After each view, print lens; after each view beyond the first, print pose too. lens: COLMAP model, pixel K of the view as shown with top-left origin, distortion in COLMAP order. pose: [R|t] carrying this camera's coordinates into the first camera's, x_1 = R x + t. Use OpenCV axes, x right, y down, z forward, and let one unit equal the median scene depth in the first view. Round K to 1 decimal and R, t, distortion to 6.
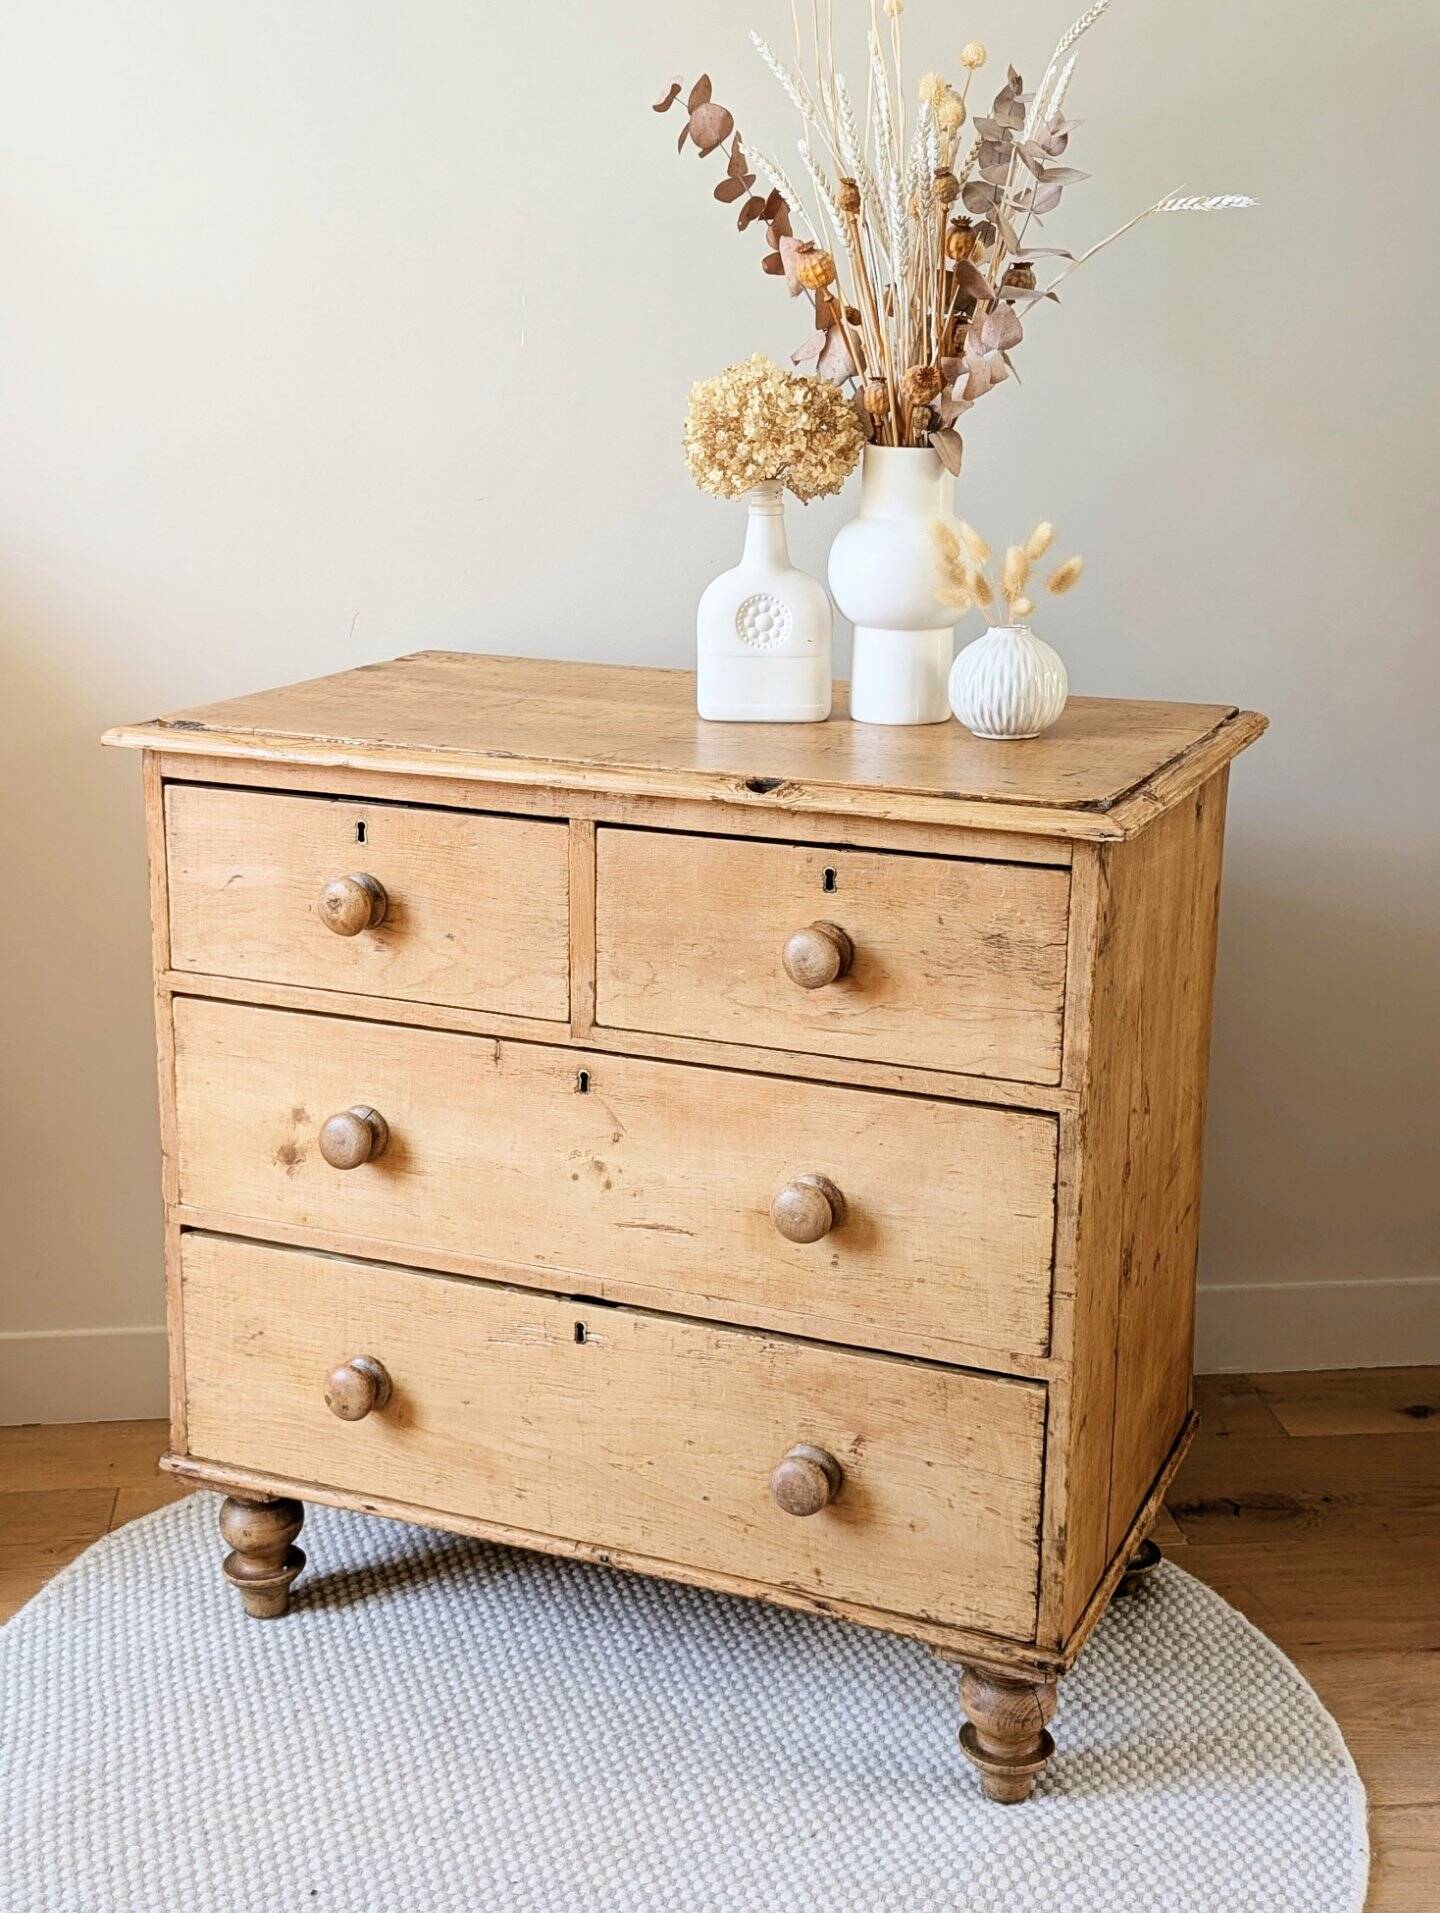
lens RADIAL K [[2536.5, 0, 691.3], [0, 2536.5, 899.8], [0, 0, 1]] dist [0.081195, 0.000000]
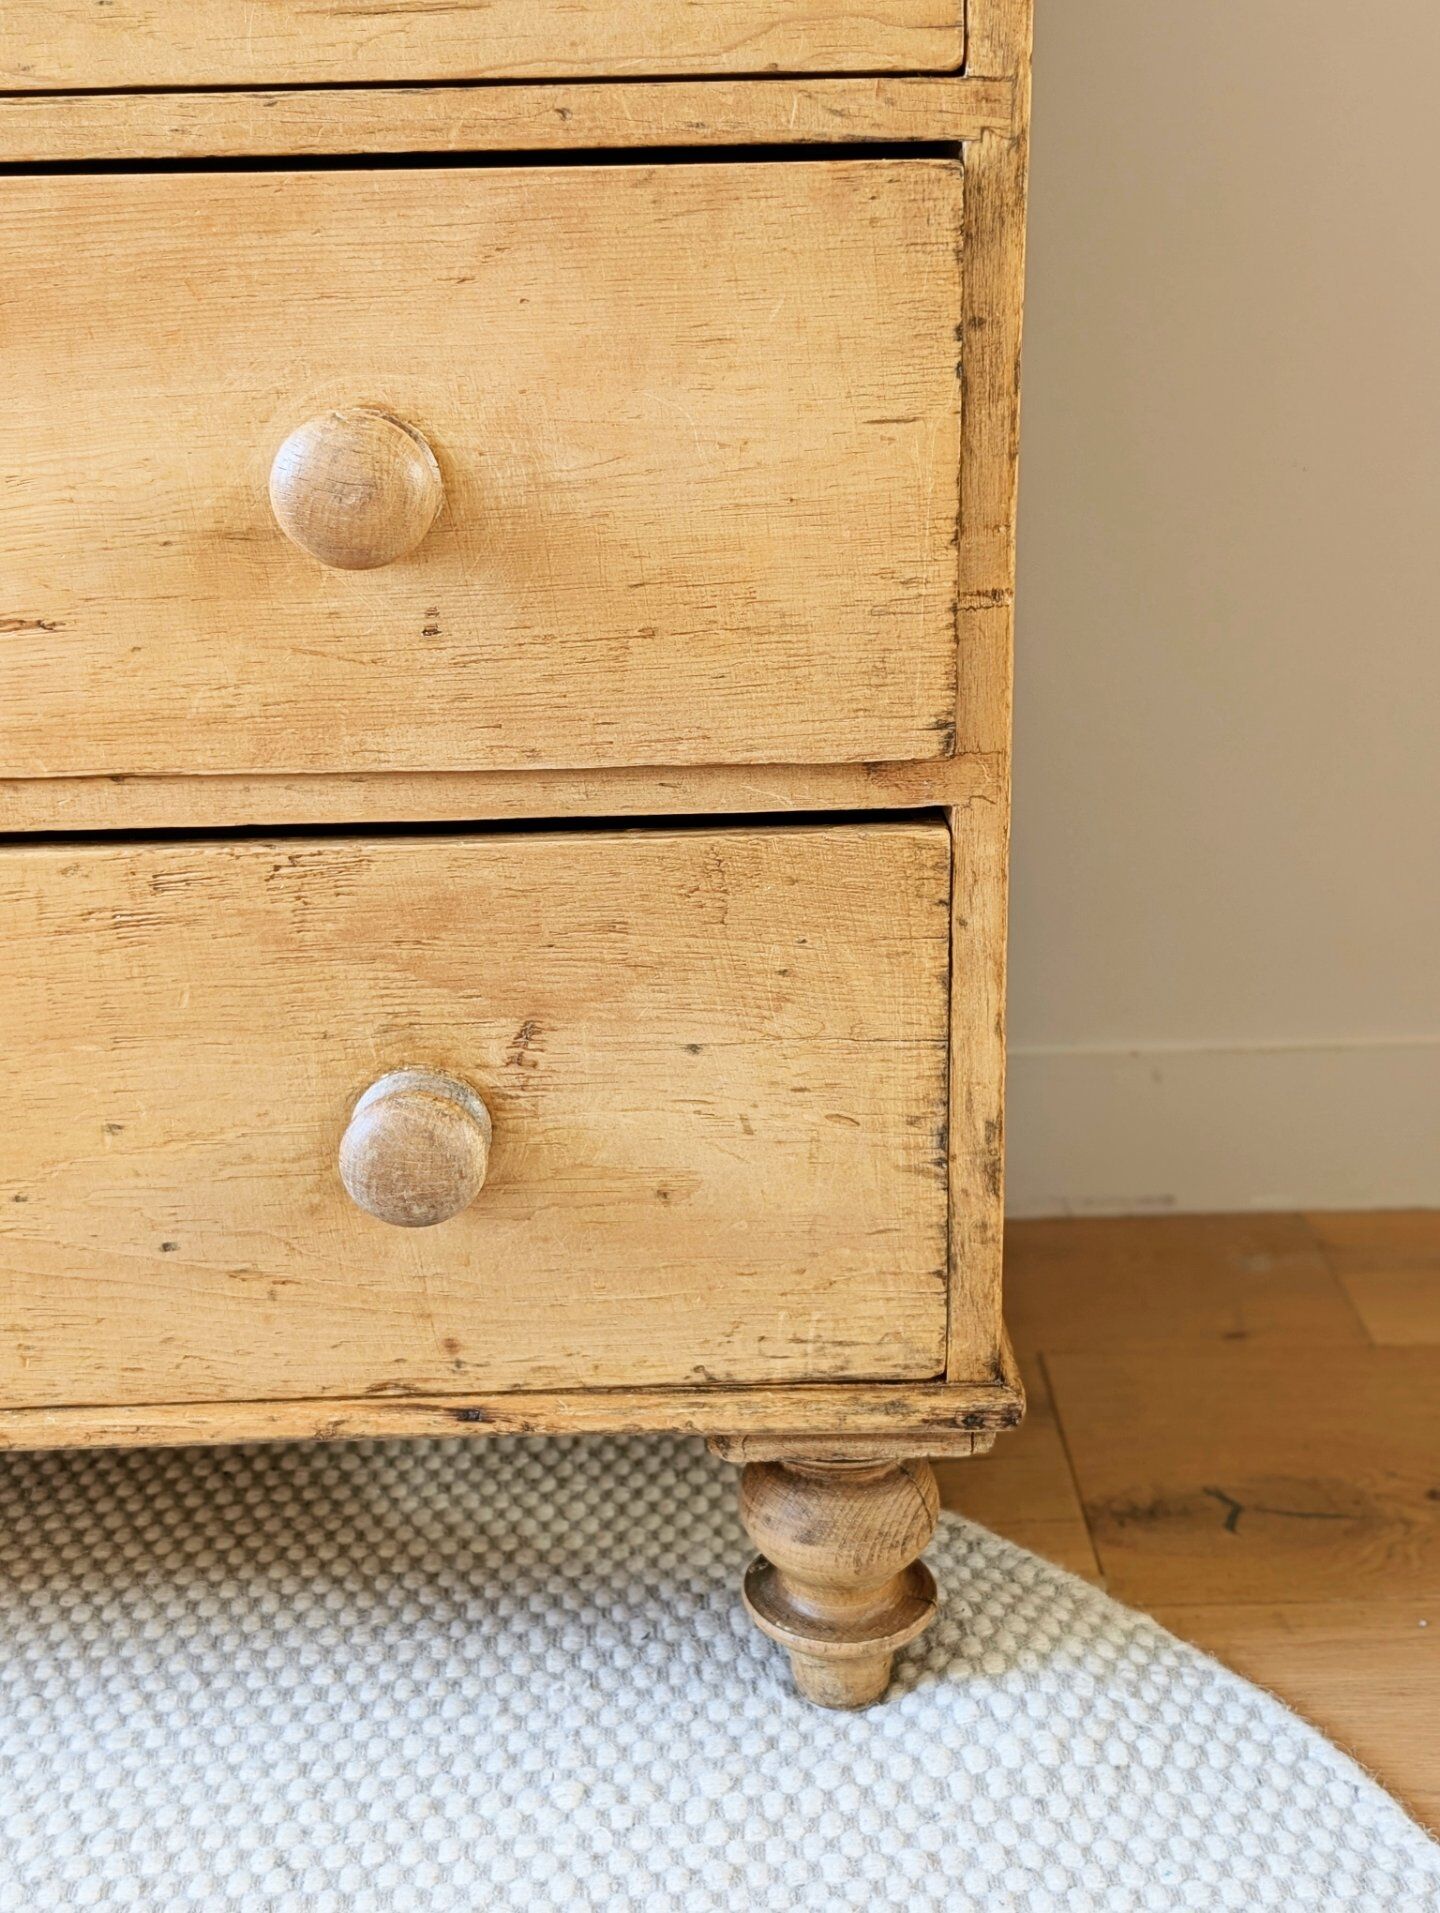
lens RADIAL K [[2379.1, 0, 718.0], [0, 2379.1, 959.7], [0, 0, 1]] dist [0.112733, 0.000000]
pose [[0.901768, -0.161203, 0.401034, -0.066544], [0.125832, 0.985570, 0.113221, 0.152642], [-0.413498, -0.051636, 0.909040, 0.593954]]
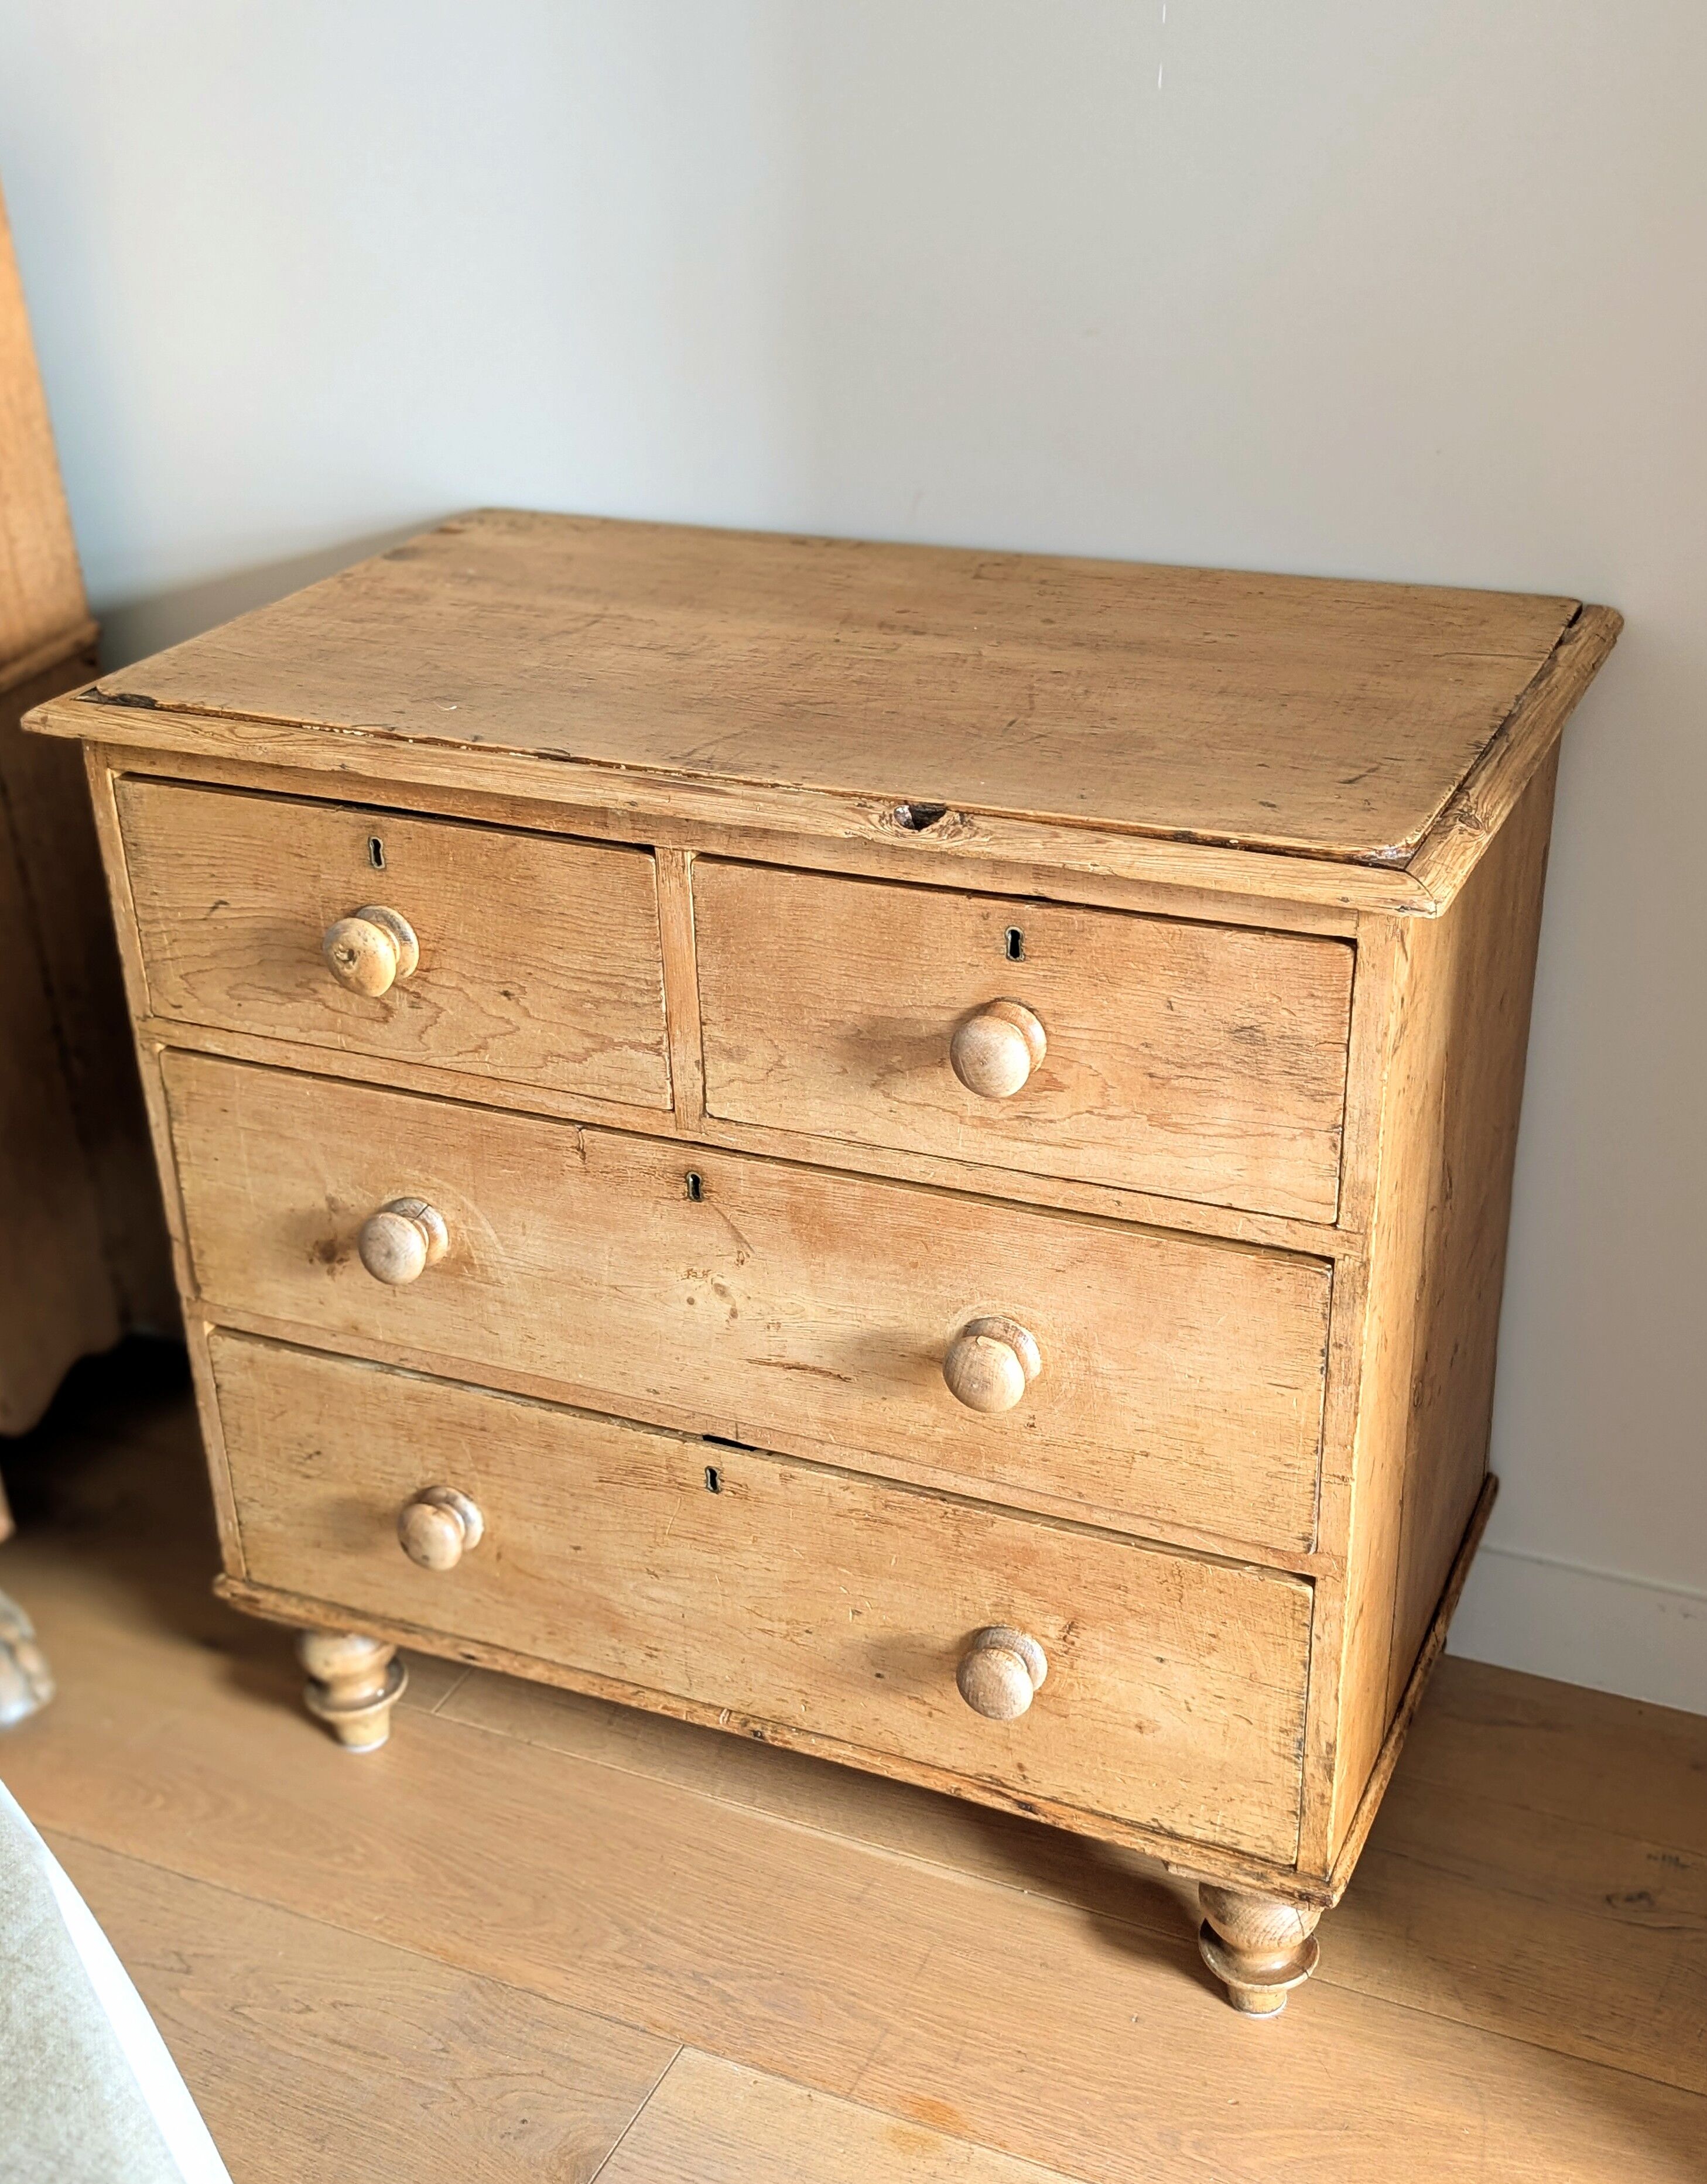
lens RADIAL K [[2603.5, 0, 872.7], [0, 2603.5, 1172.9], [0, 0, 1]] dist [0.104361, 0.000000]
pose [[0.999291, -0.031448, -0.020722, 0.025739], [0.035643, 0.967408, 0.250703, -0.122693], [0.012162, -0.251264, 0.967842, 0.251449]]
